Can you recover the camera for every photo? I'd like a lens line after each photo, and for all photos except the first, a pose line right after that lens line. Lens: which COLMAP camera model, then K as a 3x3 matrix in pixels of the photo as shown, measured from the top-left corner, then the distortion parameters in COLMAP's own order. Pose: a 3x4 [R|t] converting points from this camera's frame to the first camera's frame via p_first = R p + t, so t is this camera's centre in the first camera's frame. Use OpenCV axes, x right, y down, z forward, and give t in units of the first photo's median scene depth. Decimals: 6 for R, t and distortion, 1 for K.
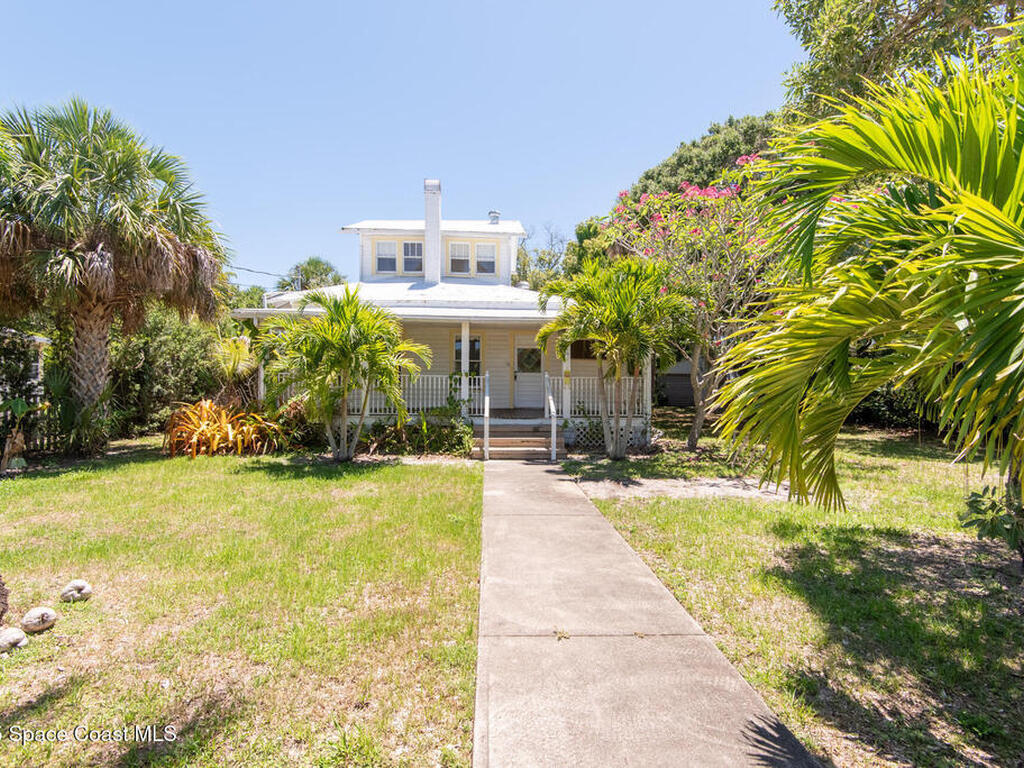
lens RADIAL K [[493.6, 0, 512.0], [0, 493.6, 384.0], [0, 0, 1]] dist [-0.000521, -0.000301]
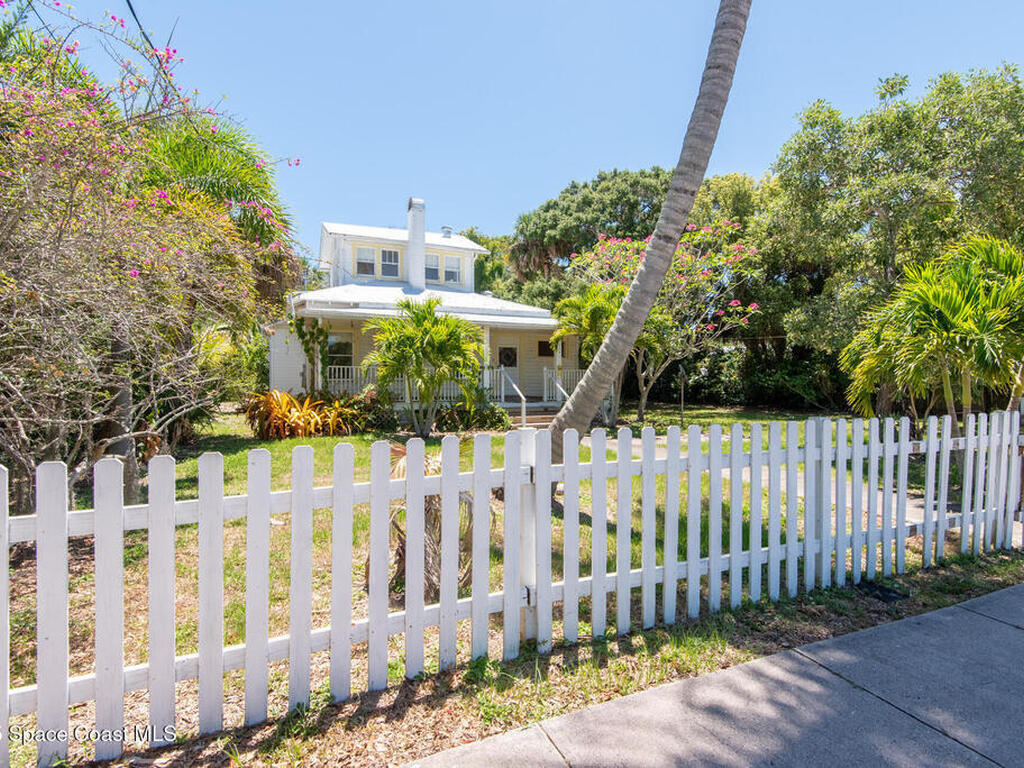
lens RADIAL K [[479.3, 0, 512.0], [0, 479.3, 384.0], [0, 0, 1]] dist [0.000343, 0.000163]
pose [[0.940503, -0.009565, 0.339649, -0.318346], [0.006918, 0.999936, 0.009004, 0.008202], [-0.339714, -0.006118, 0.940509, -0.116992]]
